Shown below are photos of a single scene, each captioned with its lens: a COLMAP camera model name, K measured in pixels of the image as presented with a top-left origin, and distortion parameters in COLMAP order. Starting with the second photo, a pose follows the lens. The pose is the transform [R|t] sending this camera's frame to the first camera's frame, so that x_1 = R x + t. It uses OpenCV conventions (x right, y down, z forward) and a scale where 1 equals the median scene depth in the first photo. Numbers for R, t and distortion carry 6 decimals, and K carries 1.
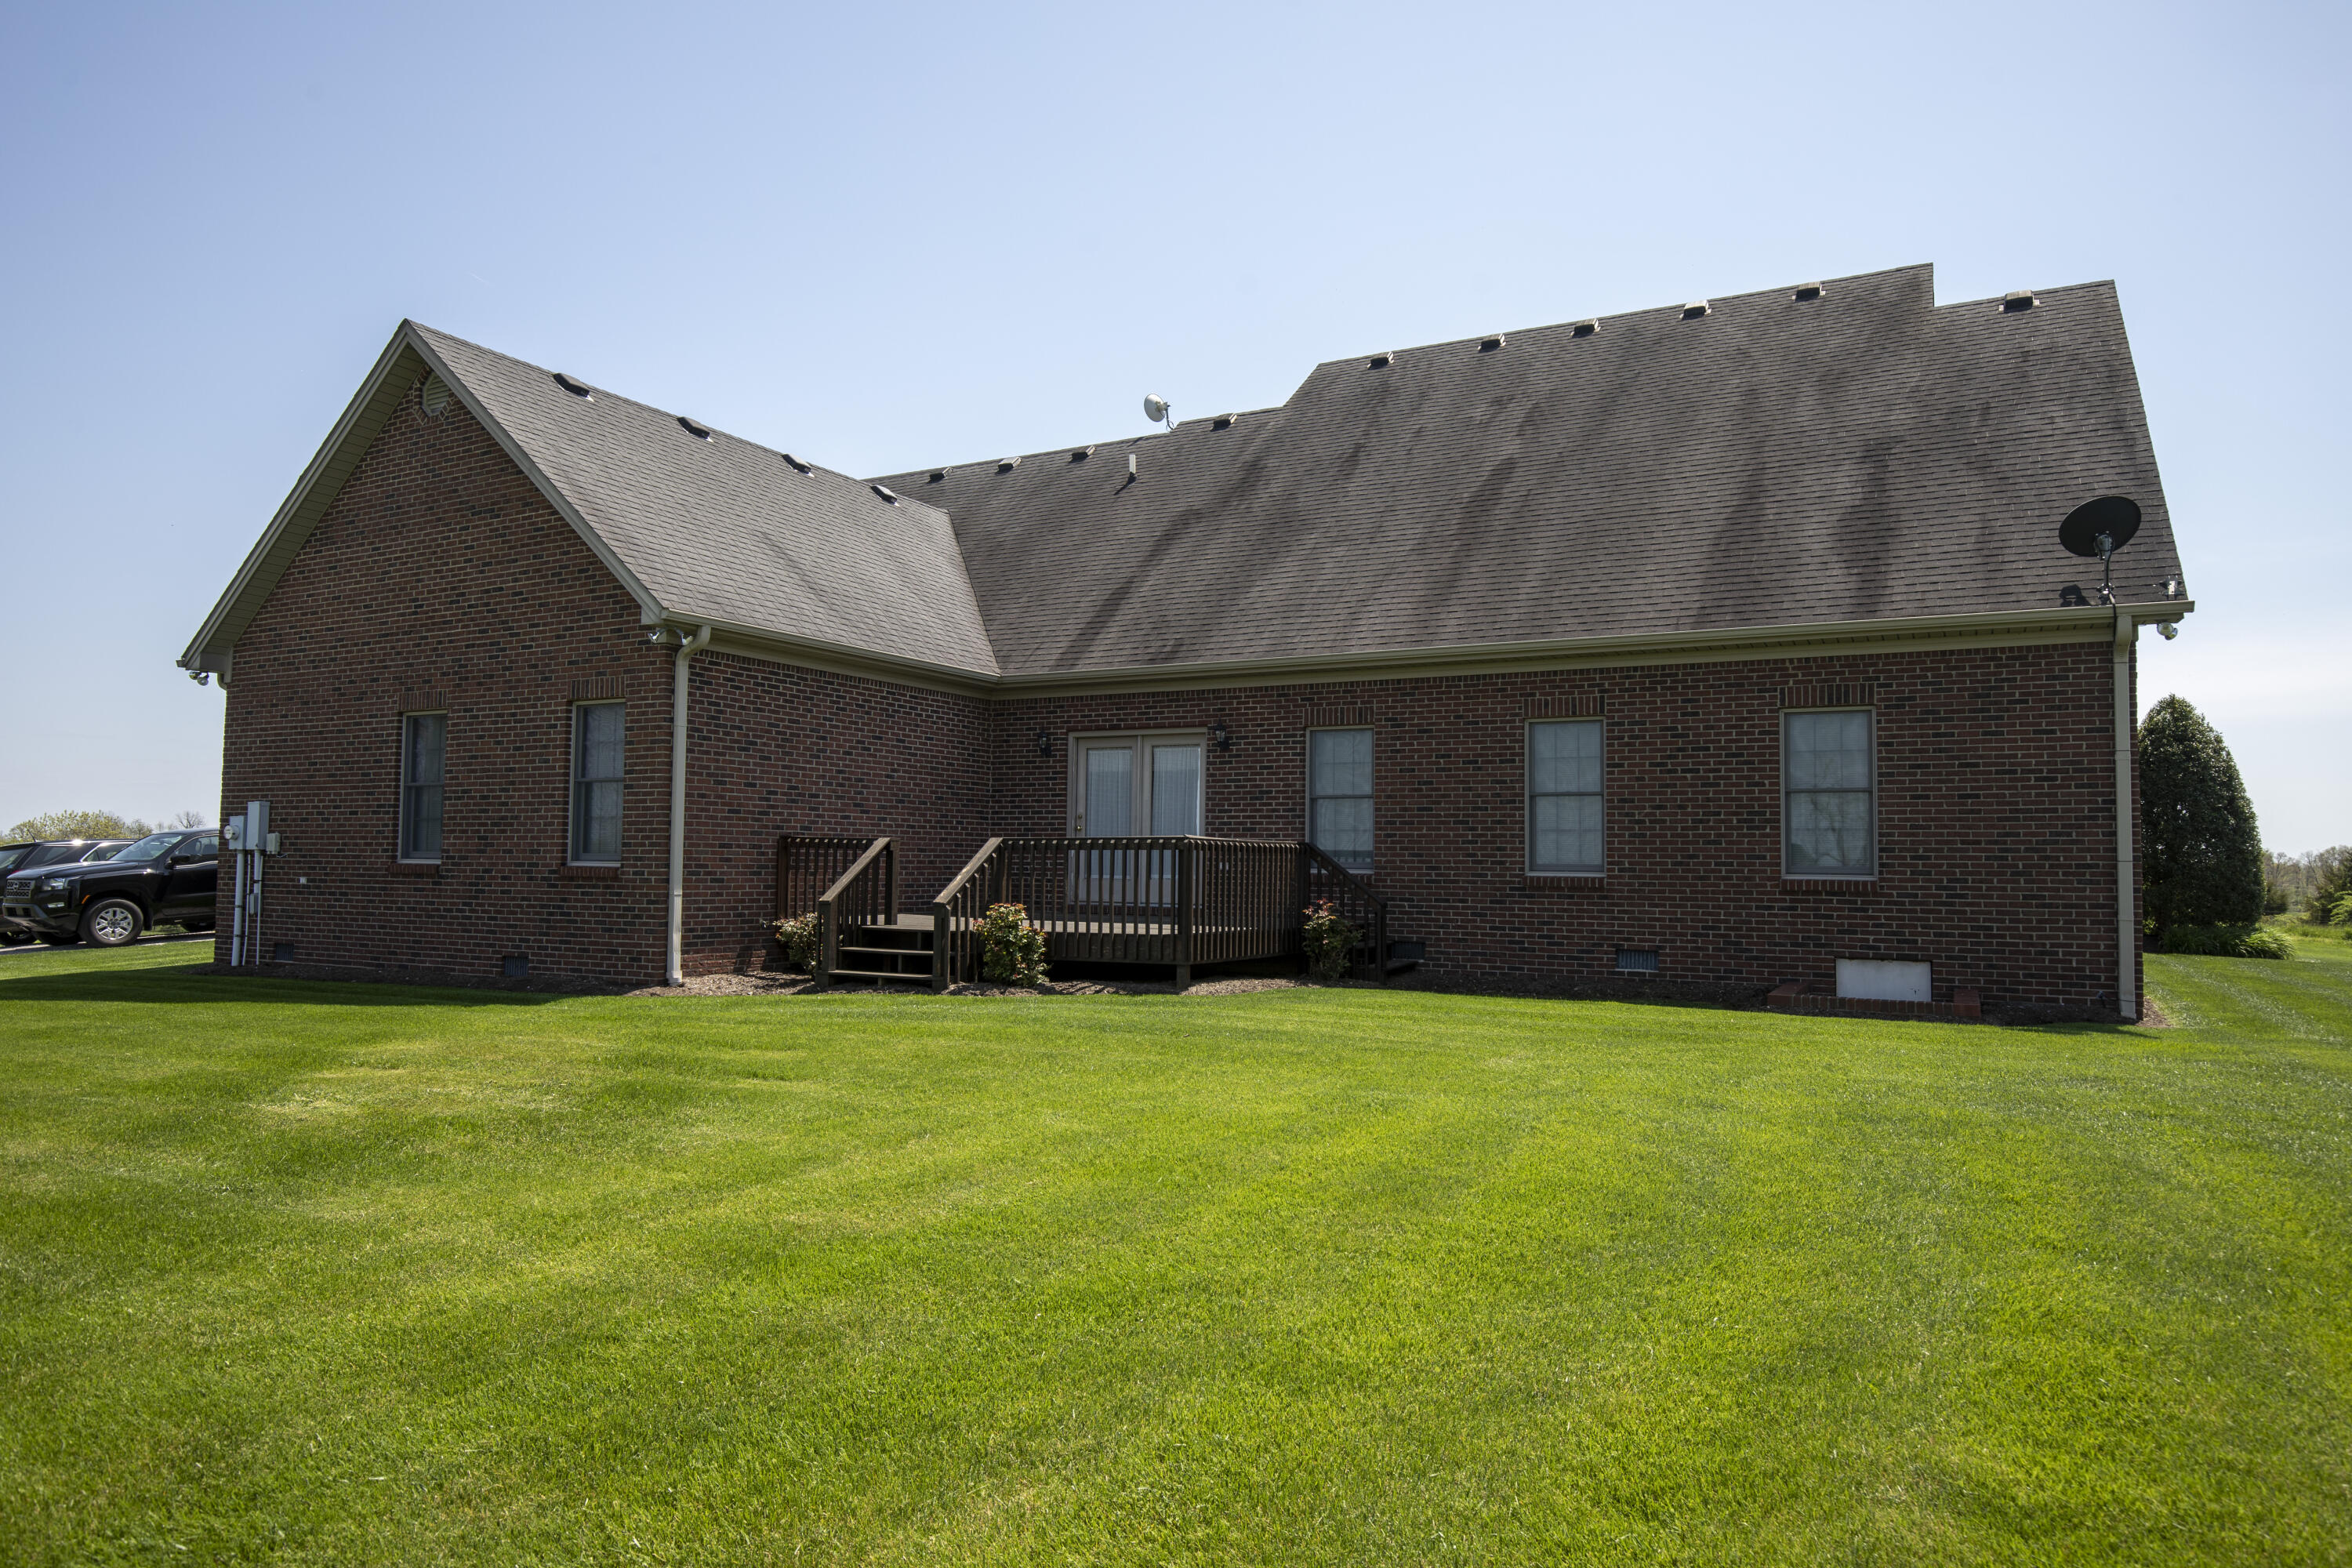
lens RADIAL K [[1468.7, 0, 1176.0], [0, 1468.7, 784.0], [0, 0, 1]] dist [0.009568, 0.000664]
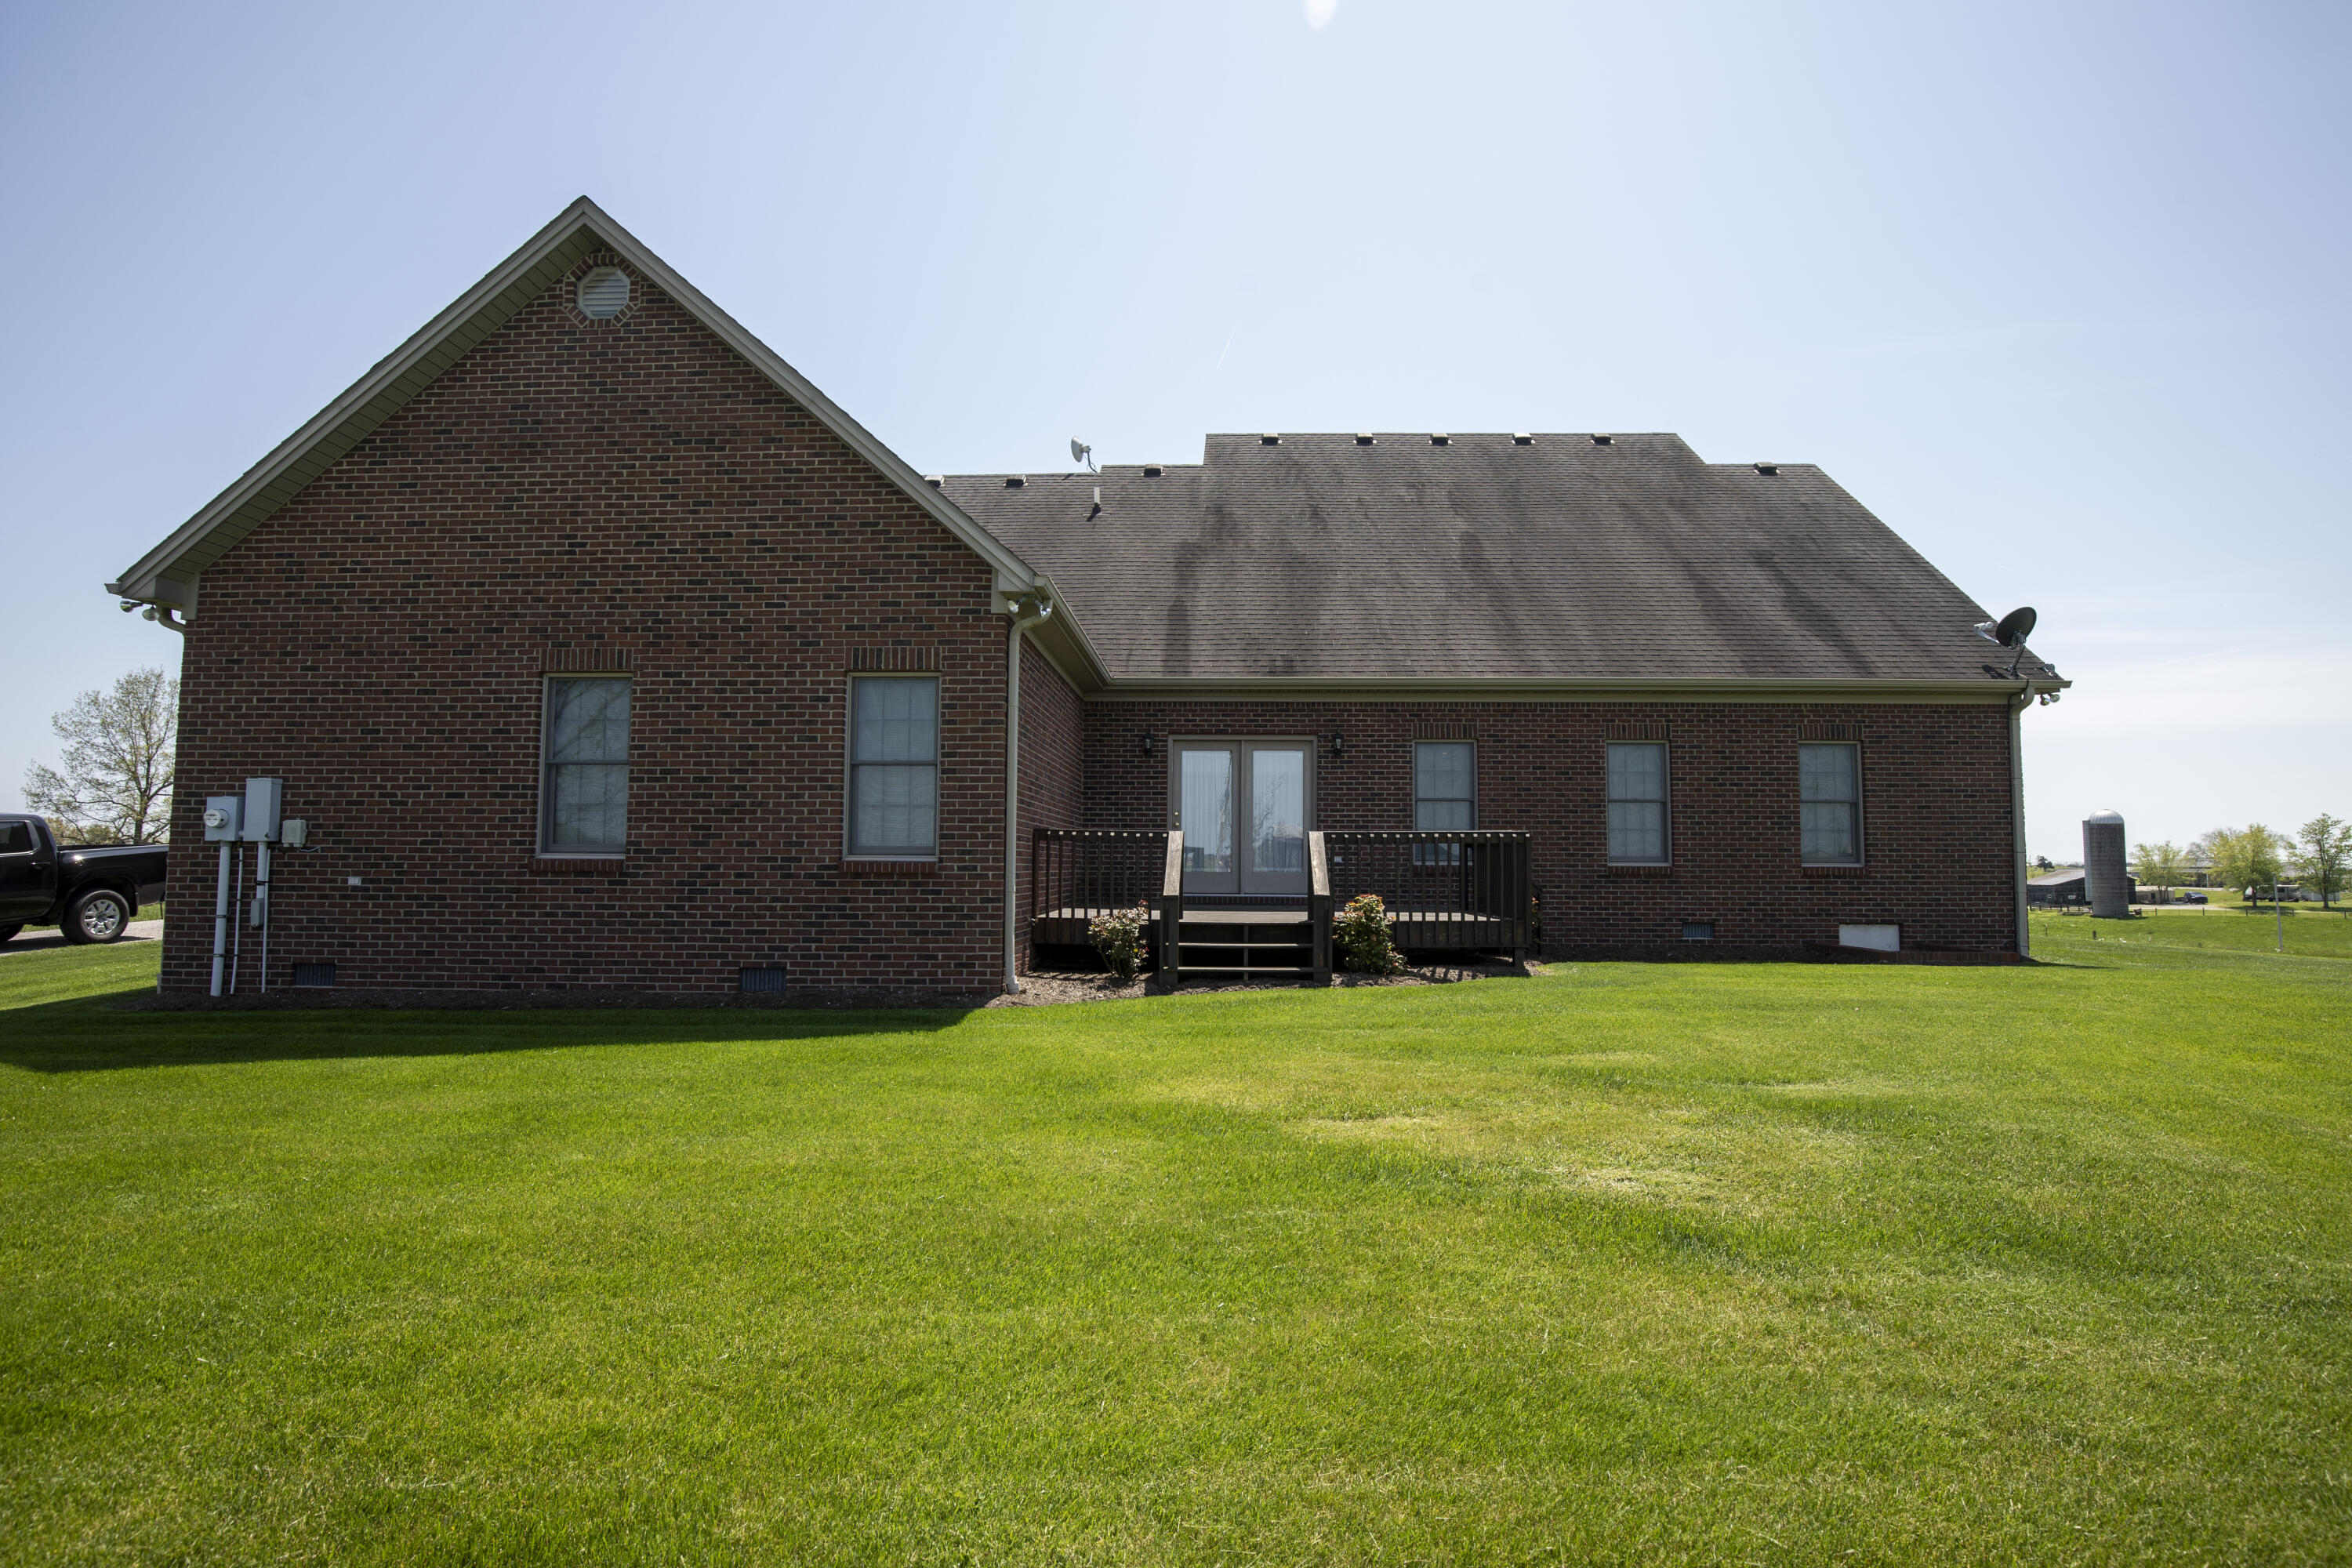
lens RADIAL K [[1153.7, 0, 1176.0], [0, 1153.7, 784.0], [0, 0, 1]] dist [-0.003663, -0.014497]
pose [[0.891288, 0.025851, 0.452701, -0.488496], [-0.021288, 0.999658, -0.015173, 0.014515], [-0.452938, 0.003887, 0.891533, 0.270752]]
